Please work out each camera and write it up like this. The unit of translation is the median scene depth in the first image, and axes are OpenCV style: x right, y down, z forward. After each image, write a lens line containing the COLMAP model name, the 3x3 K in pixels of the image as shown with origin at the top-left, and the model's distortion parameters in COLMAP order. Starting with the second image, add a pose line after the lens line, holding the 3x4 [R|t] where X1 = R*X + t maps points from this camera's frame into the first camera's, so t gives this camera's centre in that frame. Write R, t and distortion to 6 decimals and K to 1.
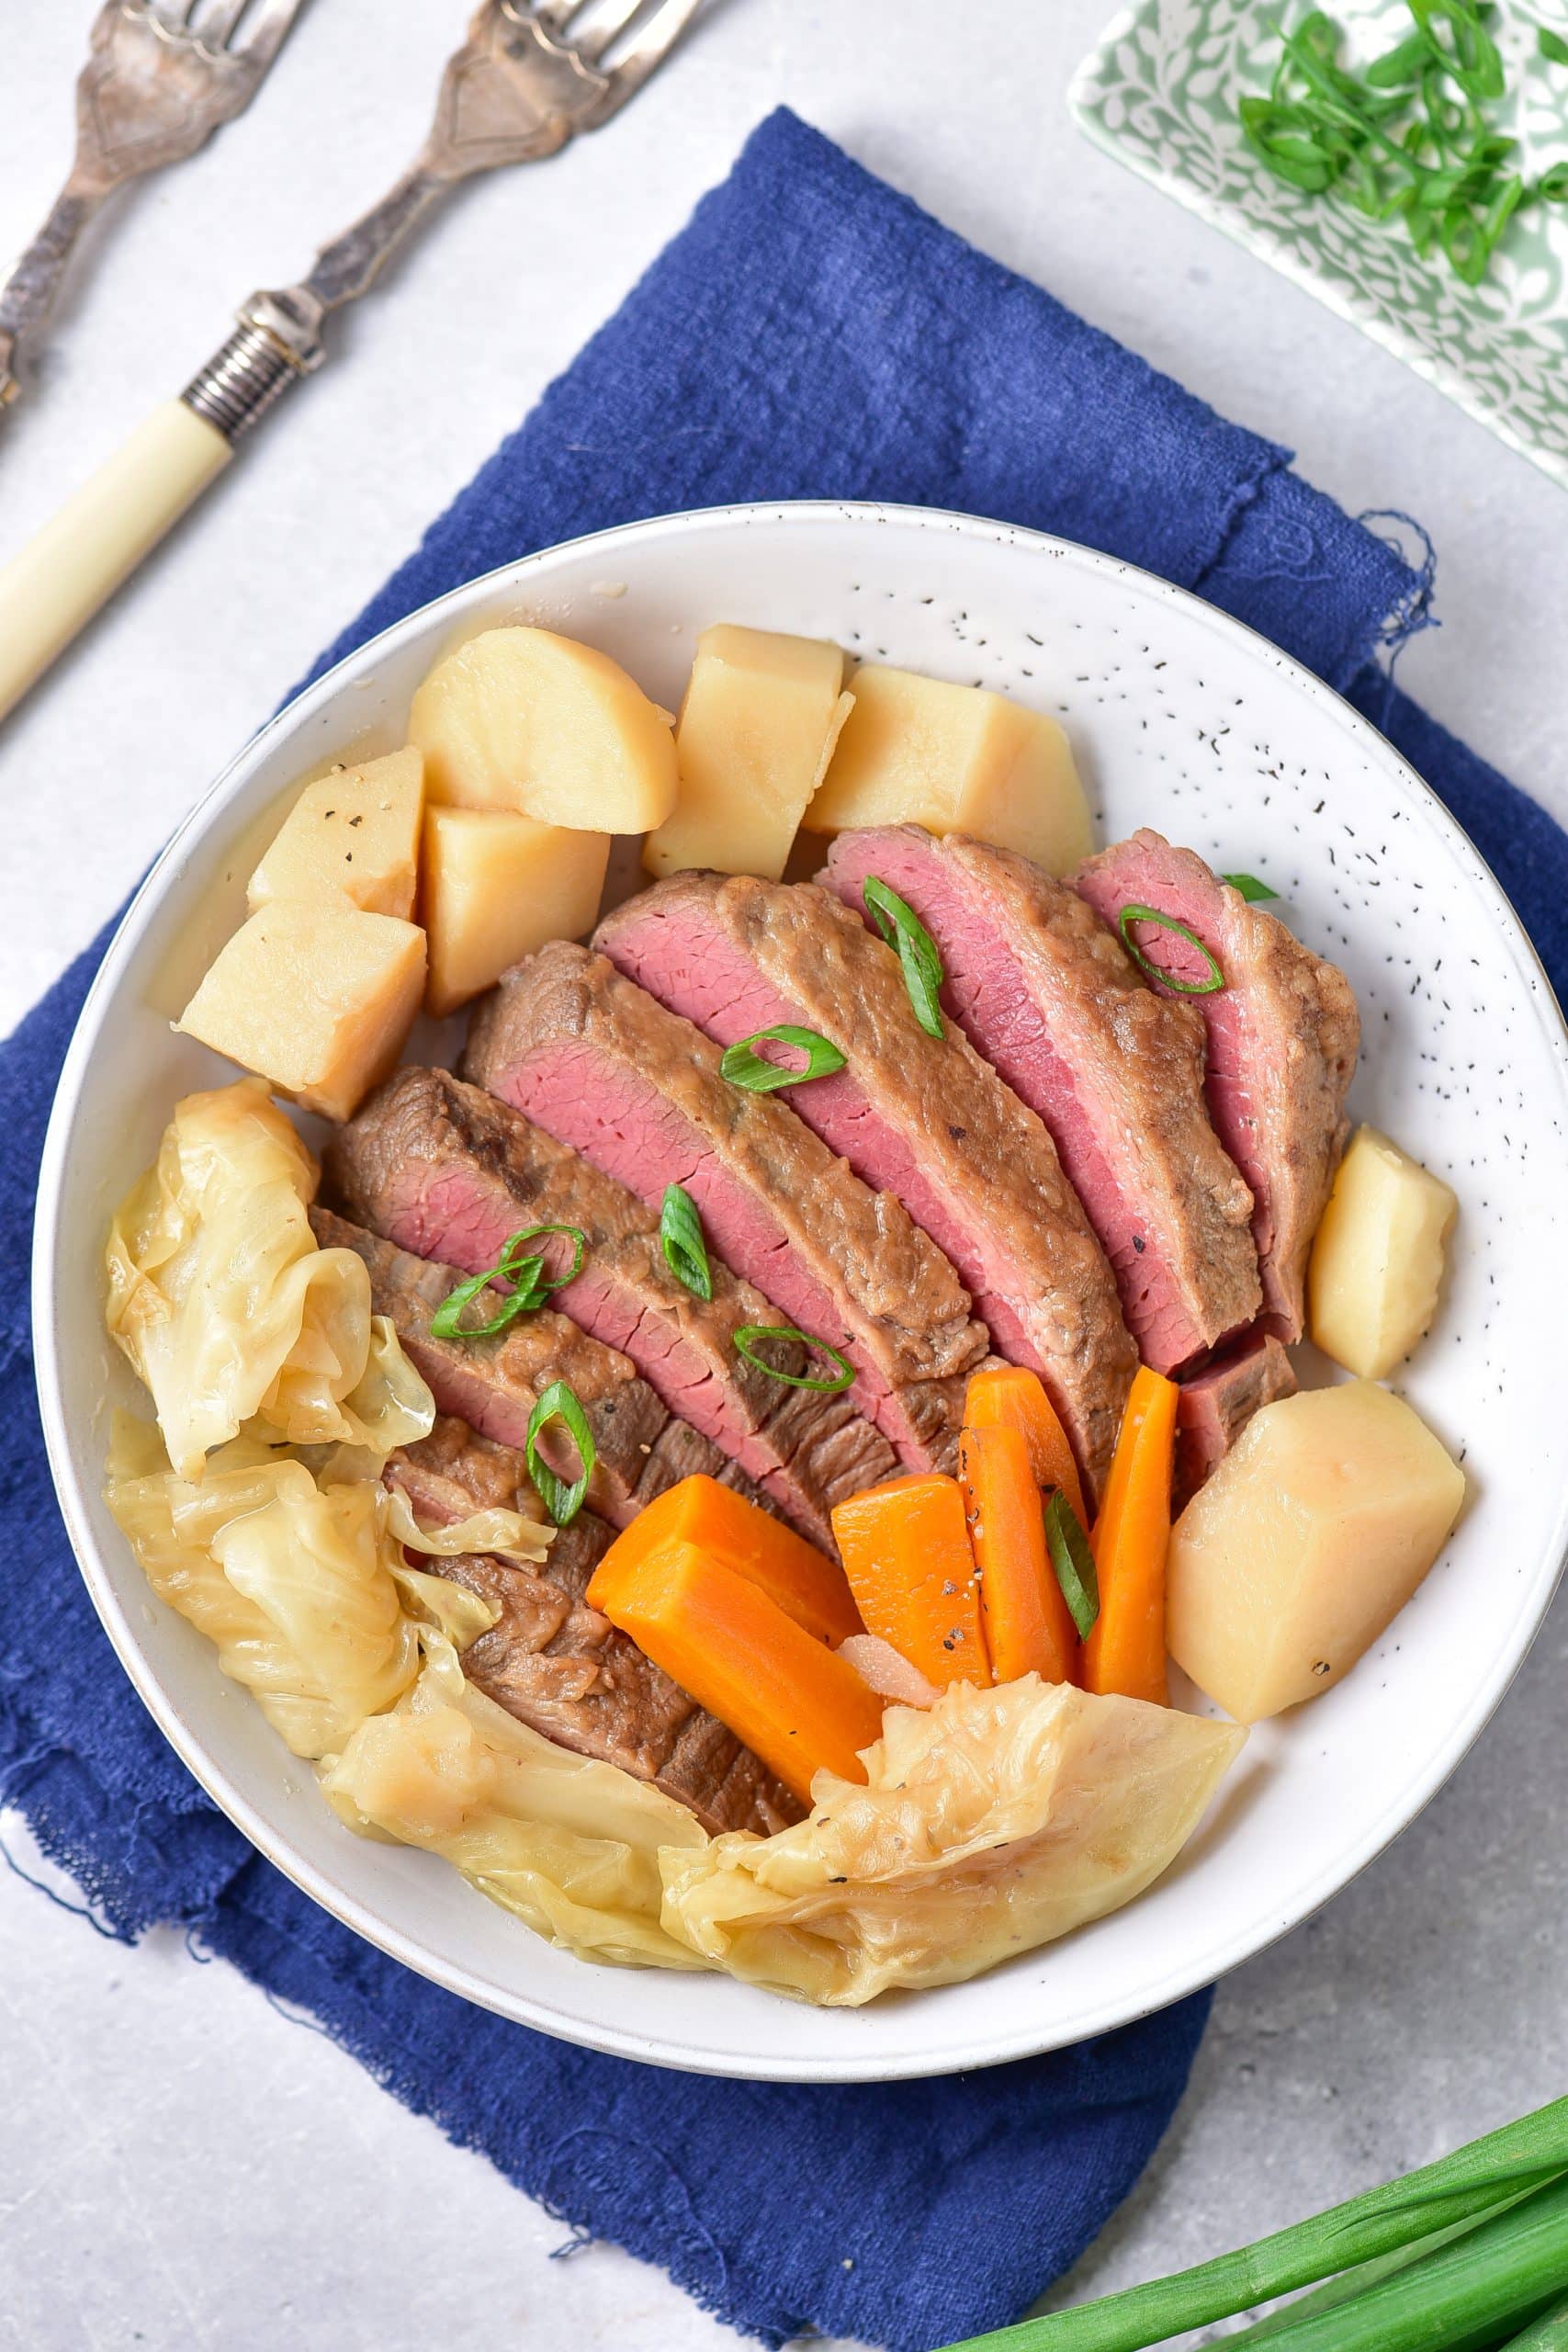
lens RADIAL K [[8491.3, 0, 784.0], [0, 8491.3, 1176.0], [0, 0, 1]] dist [-0.180372, -1.650622]
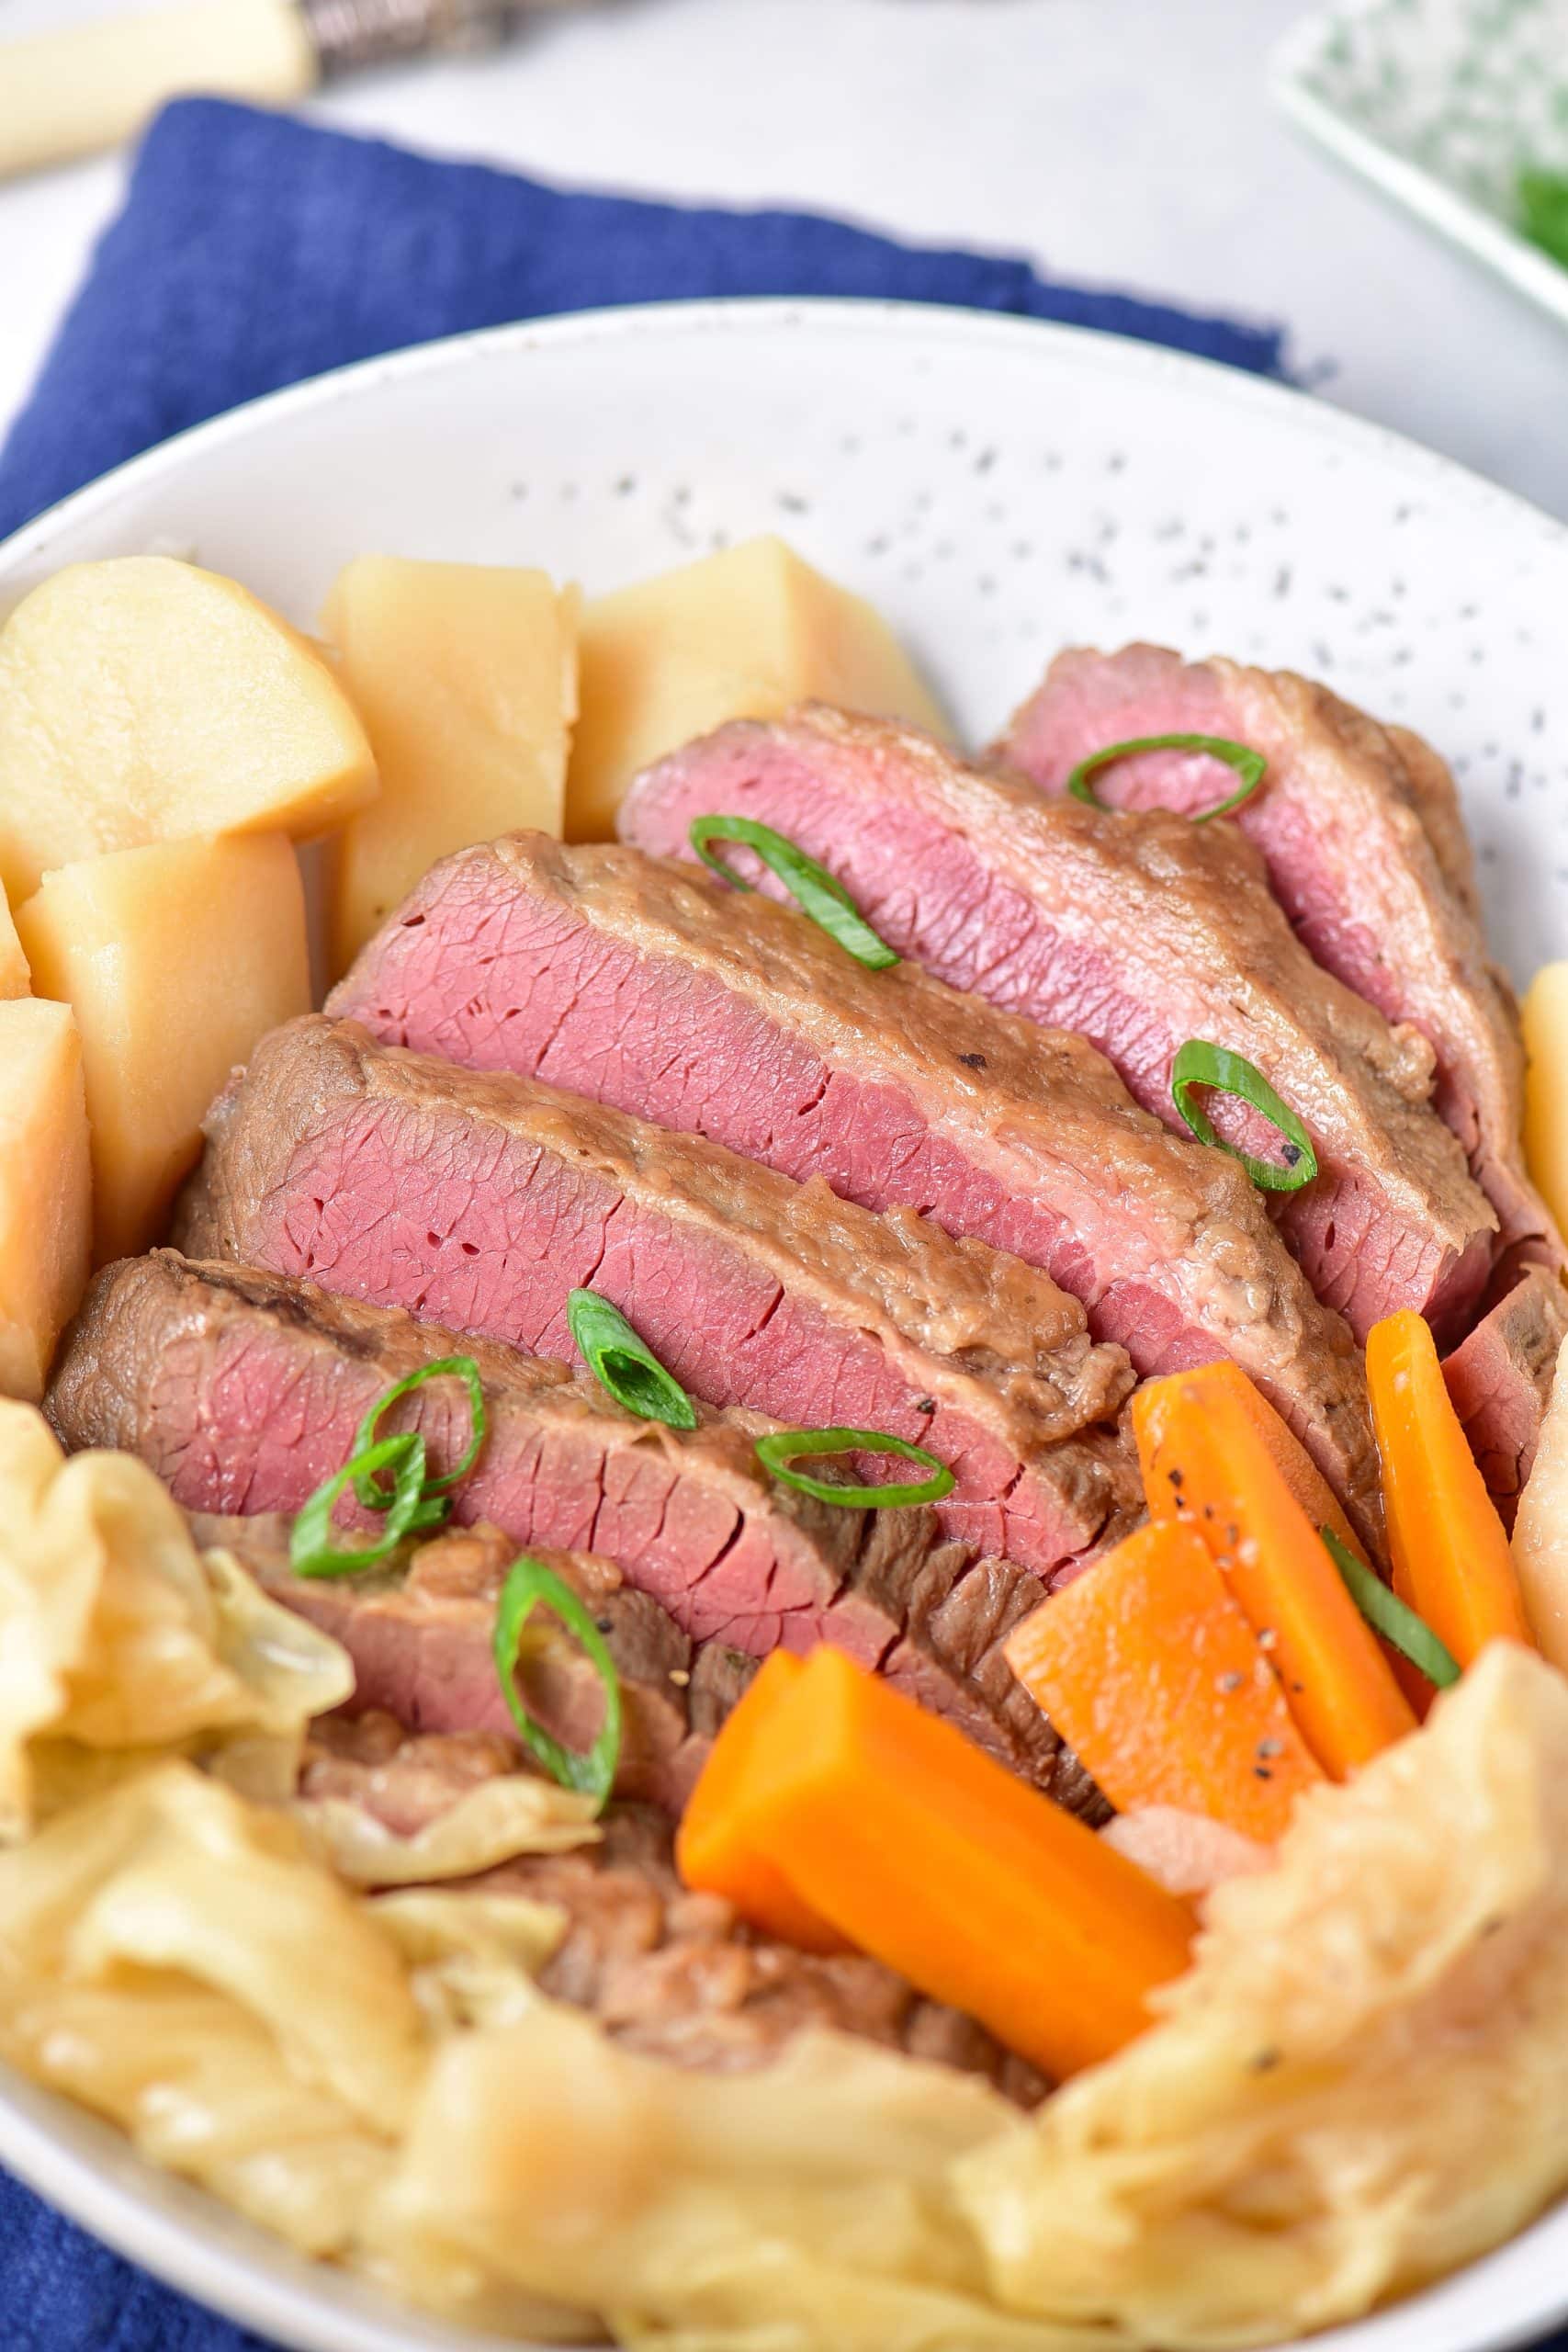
lens RADIAL K [[8491.3, 0, 784.0], [0, 8491.3, 1176.0], [0, 0, 1]] dist [-0.180372, -1.650622]
pose [[0.929950, -0.270881, 0.248629, -0.152540], [0.355585, 0.834616, -0.420684, 0.263481], [-0.093554, 0.479624, 0.872473, 0.448631]]
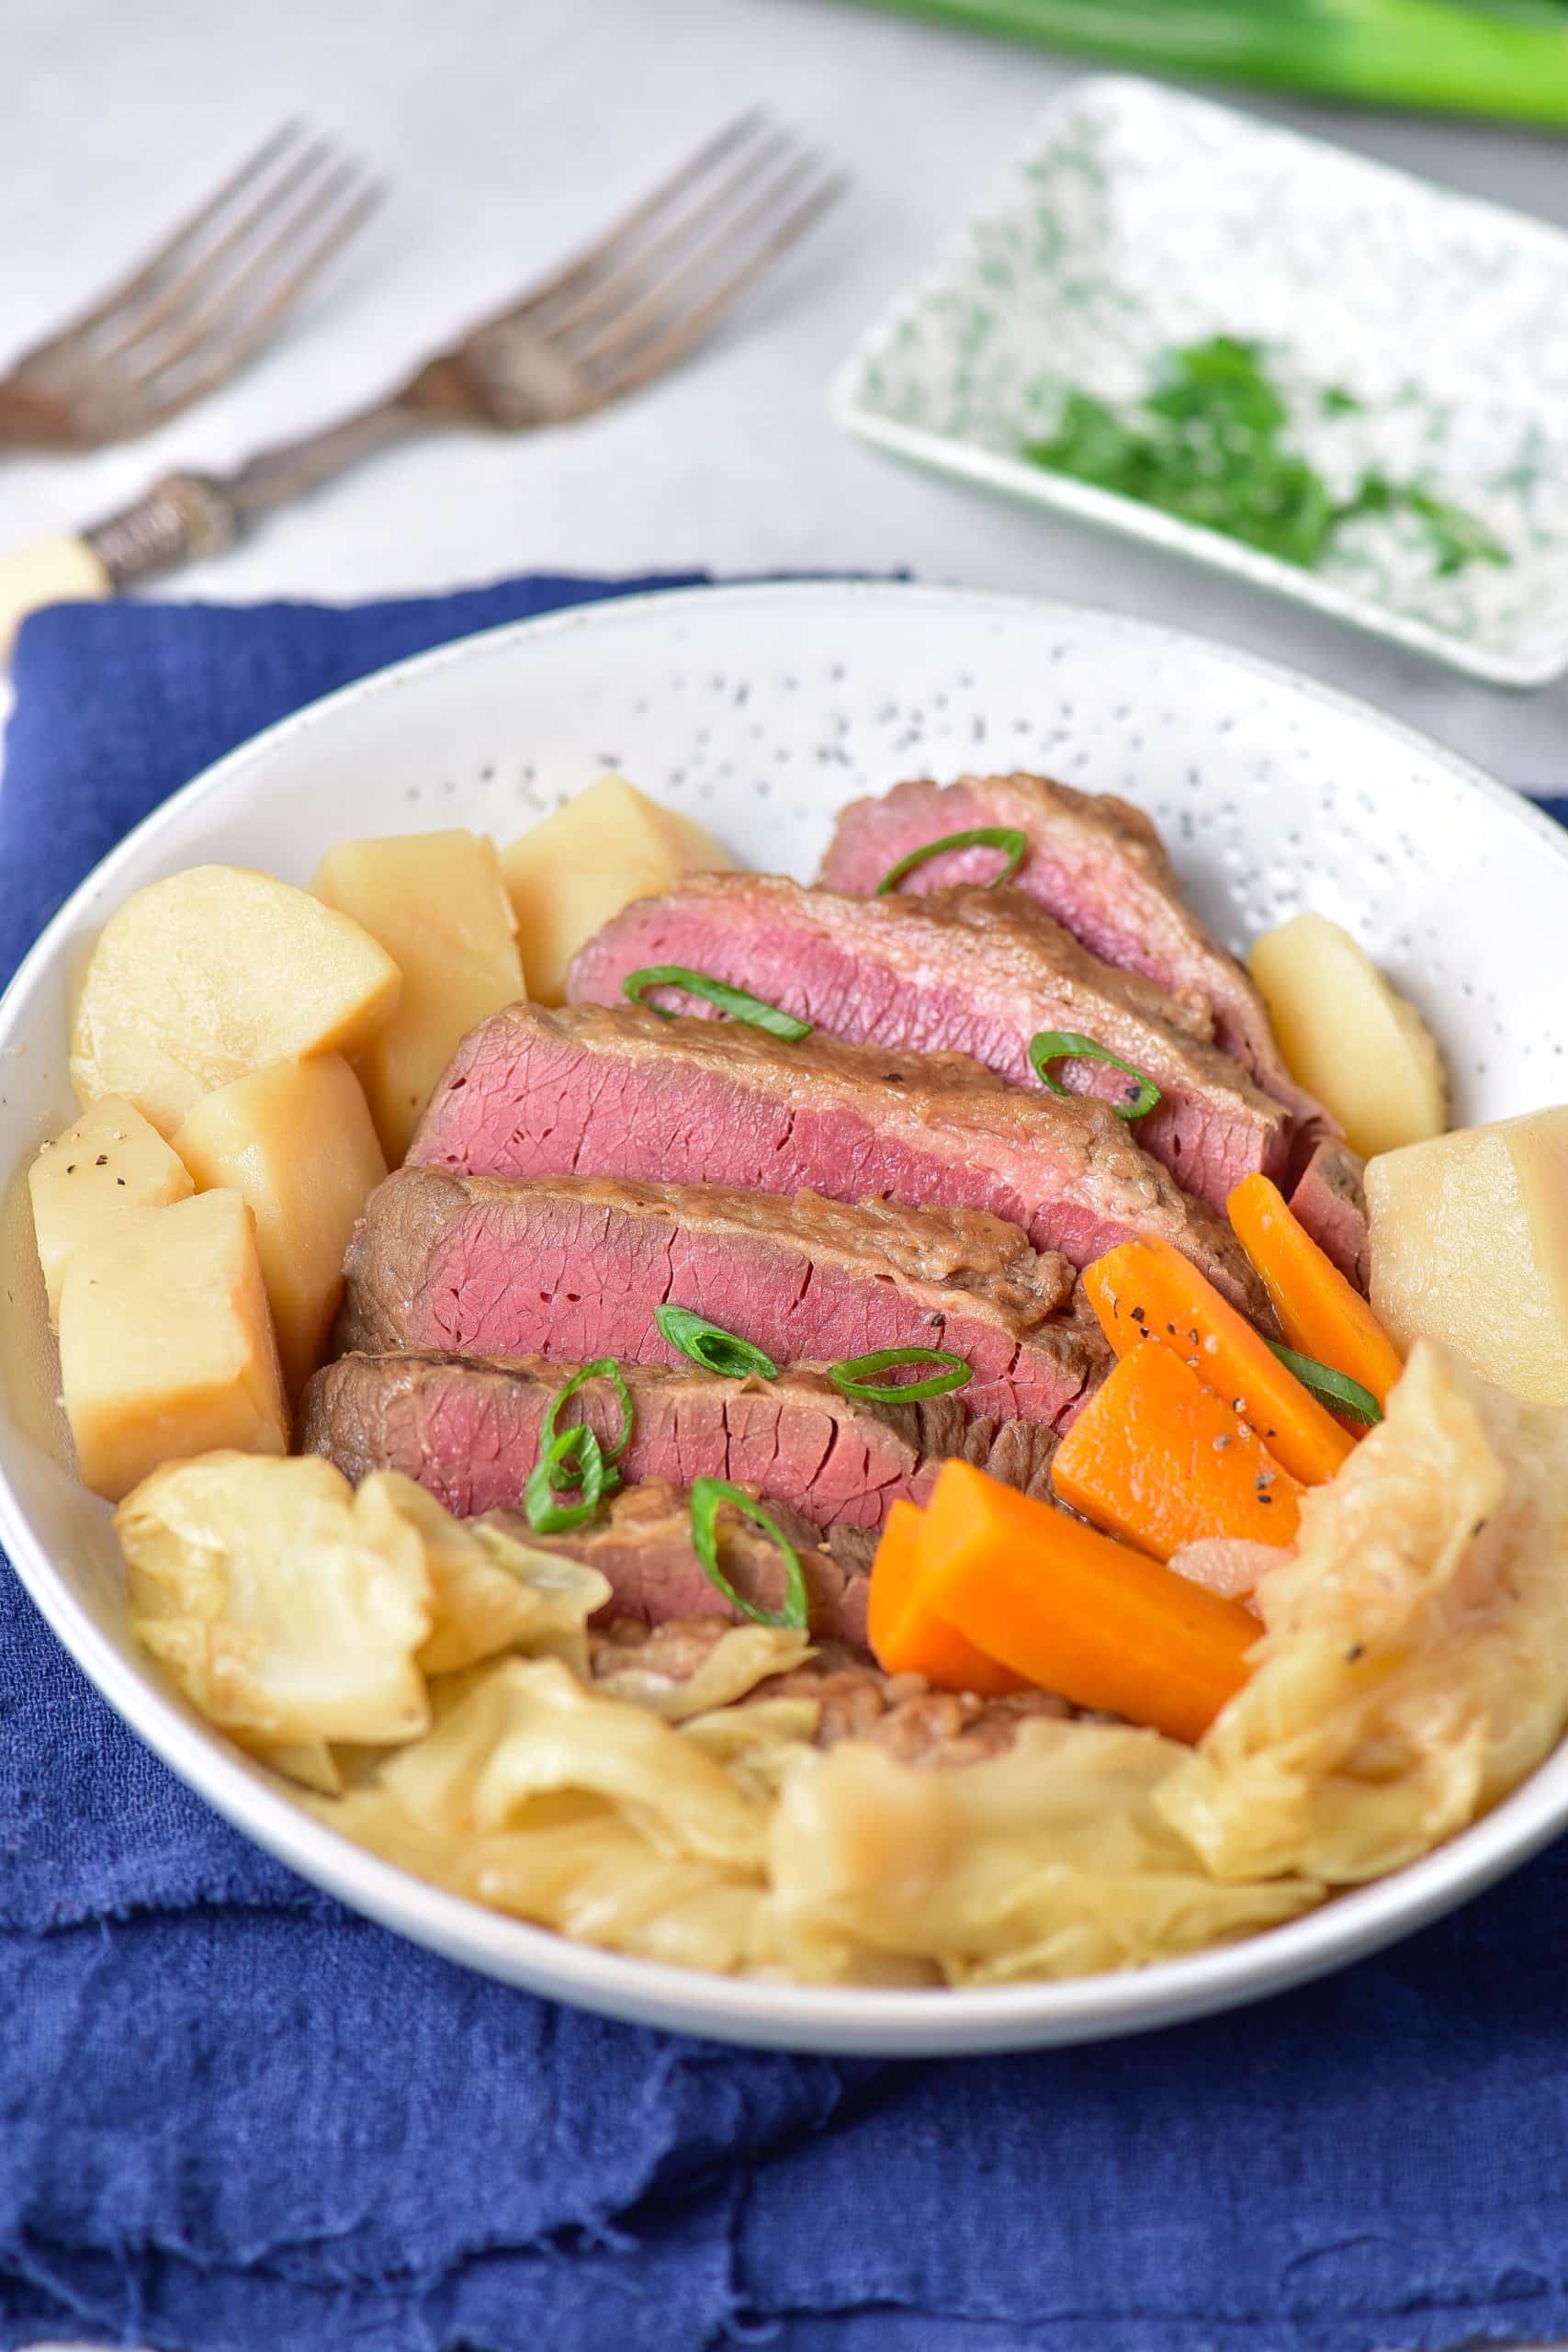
lens RADIAL K [[8206.9, 0, 784.0], [0, 8206.9, 1176.0], [0, 0, 1]] dist [-0.224844, -1.451690]
pose [[0.789820, -0.445680, 0.421372, -0.338356], [0.608785, 0.653224, -0.450200, 0.364110], [-0.074605, 0.612101, 0.787252, 0.356436]]
